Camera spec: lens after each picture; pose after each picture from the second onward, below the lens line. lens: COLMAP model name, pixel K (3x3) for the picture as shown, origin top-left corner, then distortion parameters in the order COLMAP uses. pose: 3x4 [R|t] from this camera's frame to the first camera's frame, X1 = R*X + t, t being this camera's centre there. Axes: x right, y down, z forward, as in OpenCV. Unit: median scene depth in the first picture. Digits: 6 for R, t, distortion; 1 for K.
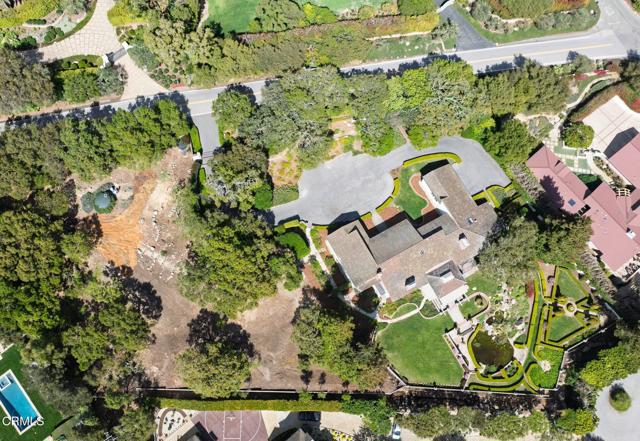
lens RADIAL K [[646.3, 0, 319.5], [0, 646.3, 220.7], [0, 0, 1]] dist [-0.056162, 0.000000]
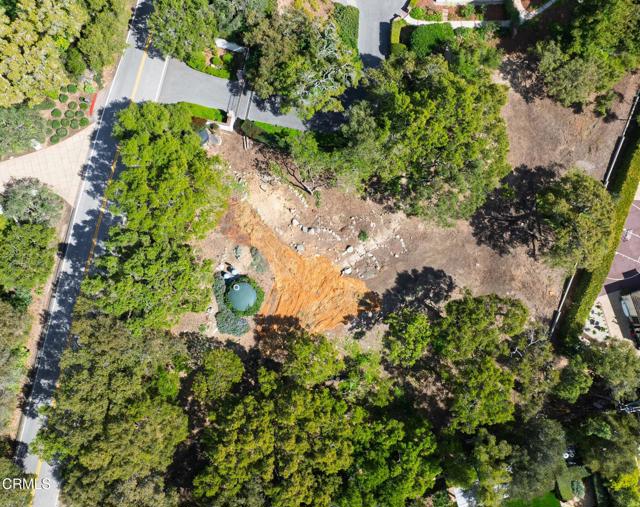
lens RADIAL K [[556.4, 0, 319.9], [0, 556.4, 253.3], [0, 0, 1]] dist [-0.013103, -0.023657]
pose [[0.395355, -0.914403, 0.086953, -0.319188], [0.878369, 0.404058, 0.255352, -0.112164], [-0.268629, -0.024578, 0.962930, 0.506793]]
